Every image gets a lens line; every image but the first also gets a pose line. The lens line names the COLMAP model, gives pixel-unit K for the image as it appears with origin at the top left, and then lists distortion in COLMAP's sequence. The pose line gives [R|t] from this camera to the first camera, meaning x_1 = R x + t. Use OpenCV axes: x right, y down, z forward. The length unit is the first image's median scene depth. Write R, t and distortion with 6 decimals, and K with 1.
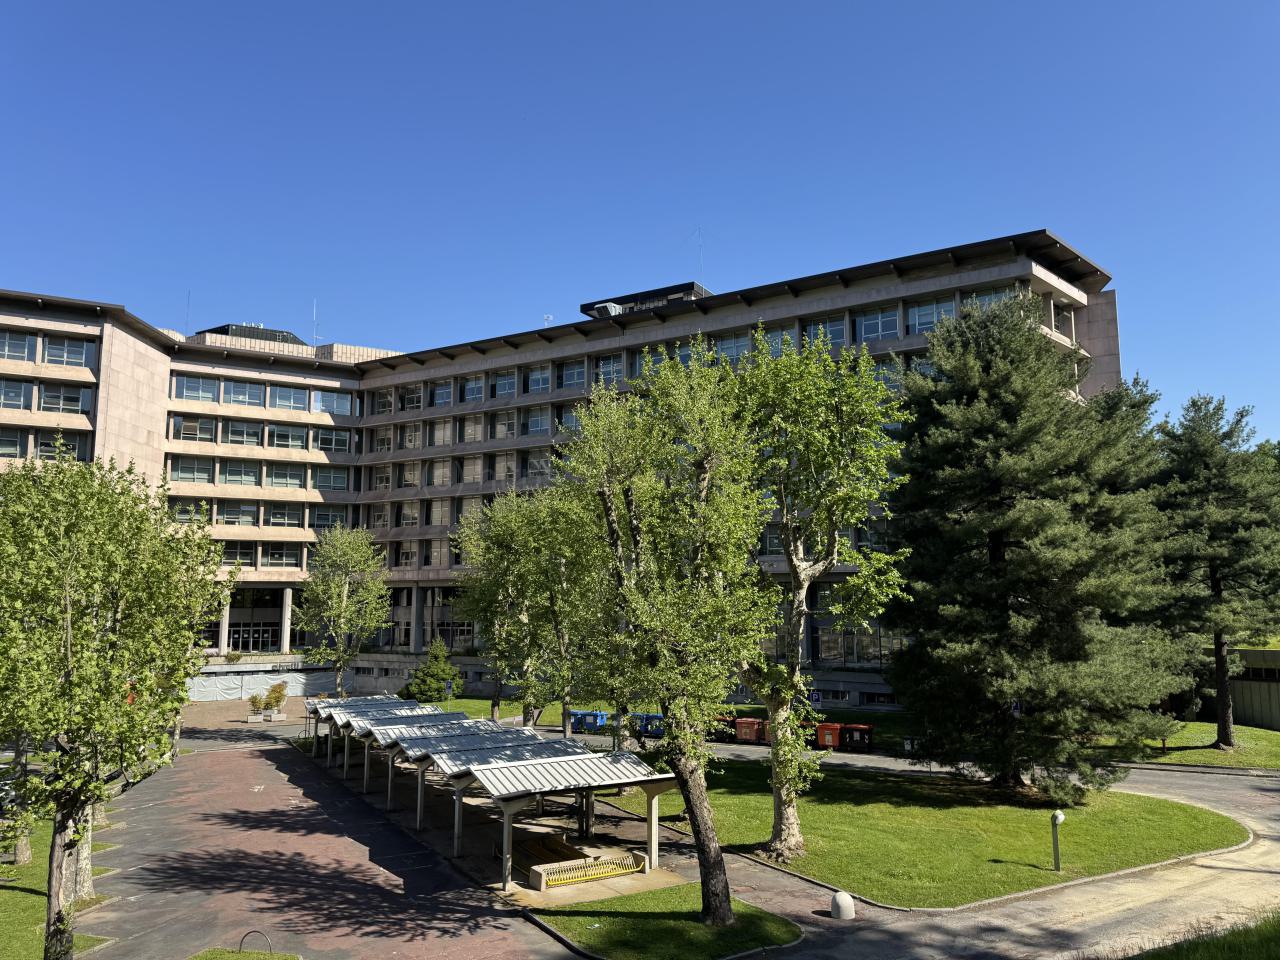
lens RADIAL K [[893.6, 0, 646.2], [0, 893.6, 487.3], [0, 0, 1]] dist [0.078491, -0.097150]
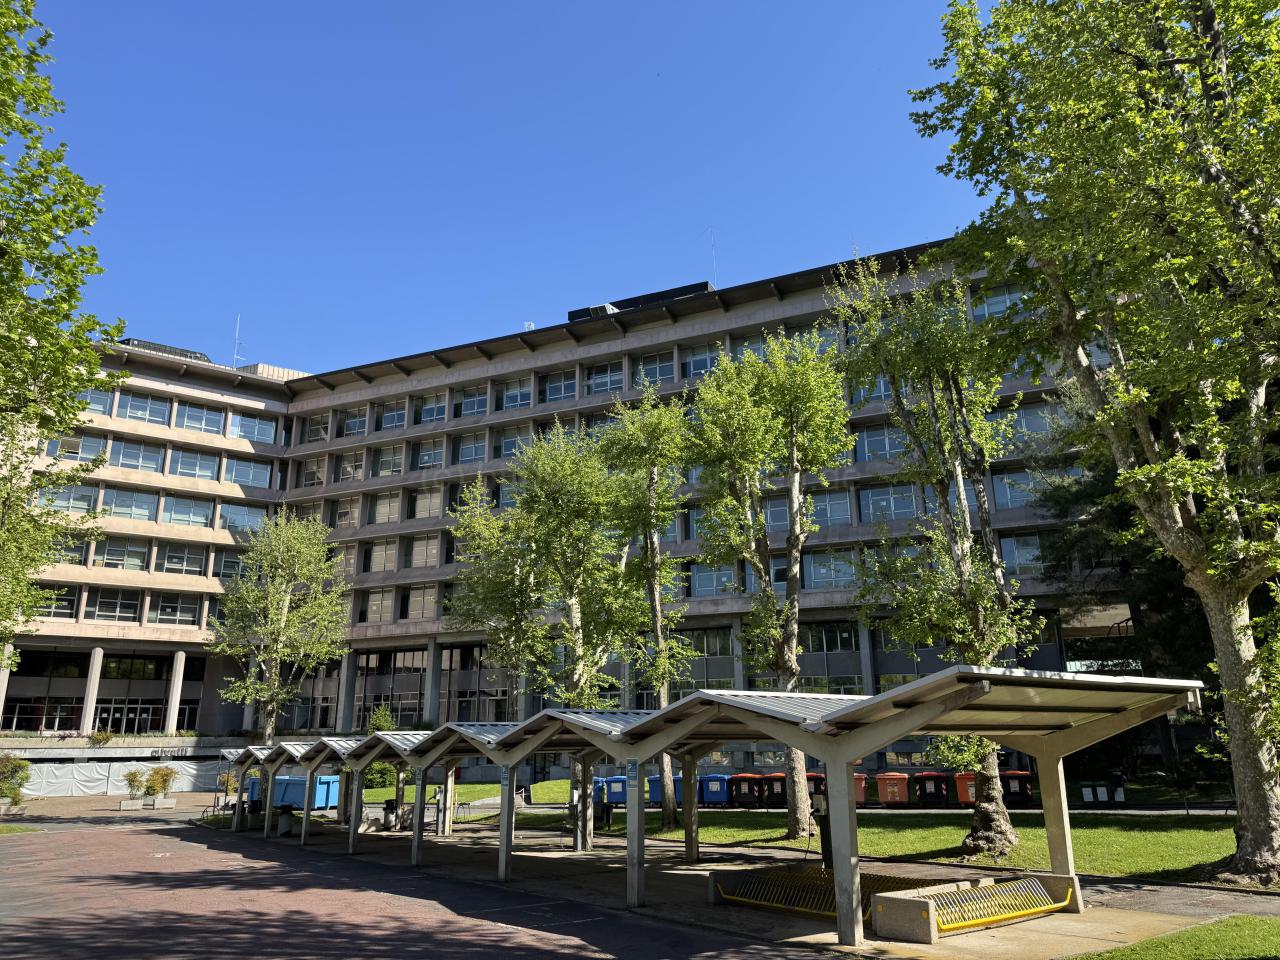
lens RADIAL K [[893.6, 0, 641.8], [0, 893.6, 485.8], [0, 0, 1]] dist [0.078491, -0.097150]
pose [[0.993831, 0.023989, 0.108281, -0.093141], [-0.007698, 0.988894, -0.148425, 0.090462], [-0.110639, 0.146676, 0.982978, 0.170959]]
